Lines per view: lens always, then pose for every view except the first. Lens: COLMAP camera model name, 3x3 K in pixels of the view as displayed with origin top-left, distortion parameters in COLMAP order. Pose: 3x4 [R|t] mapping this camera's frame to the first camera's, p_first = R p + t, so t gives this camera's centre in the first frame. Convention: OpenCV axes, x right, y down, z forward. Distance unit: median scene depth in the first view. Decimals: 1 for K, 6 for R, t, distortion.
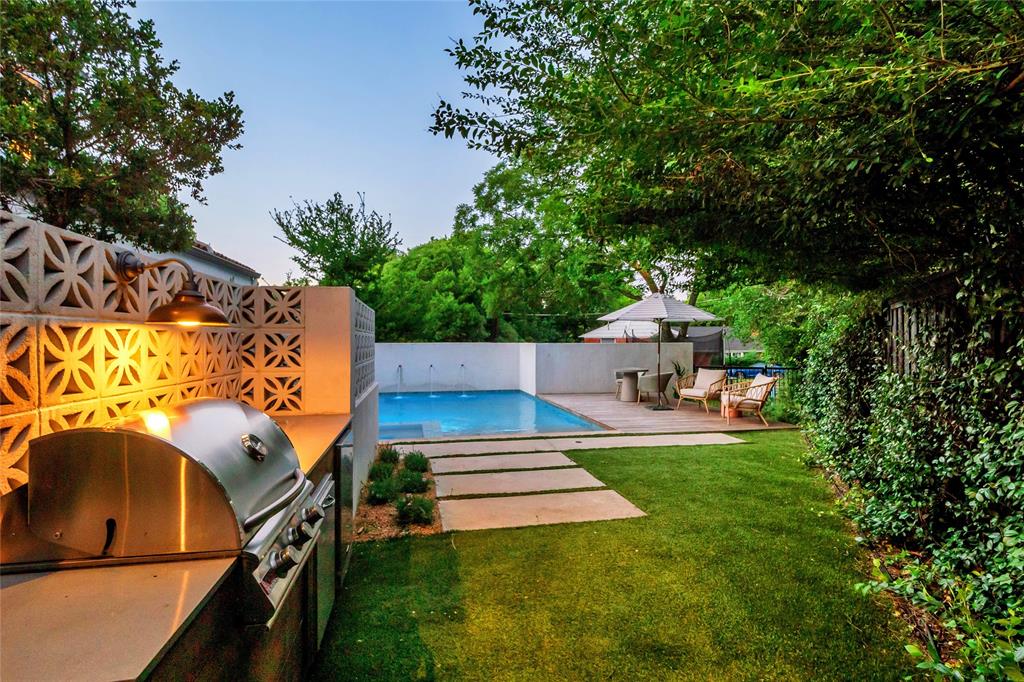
lens RADIAL K [[473.6, 0, 511.4], [0, 473.6, 365.2], [0, 0, 1]] dist [-0.023239, 0.000257]
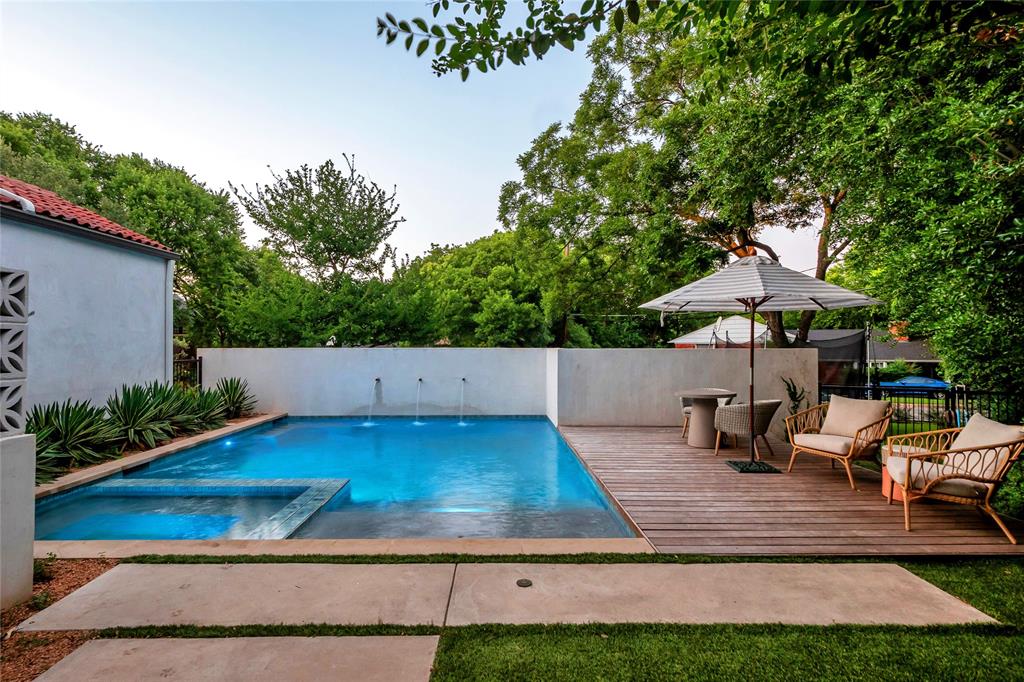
lens RADIAL K [[505.4, 0, 512.0], [0, 505.4, 341.0], [0, 0, 1]] dist [-0.000016, 0.000151]
pose [[0.984477, 0.000850, -0.175512, 0.056651], [-0.012017, 0.997968, -0.062573, -0.006191], [0.175102, 0.063711, 0.982487, 0.147532]]
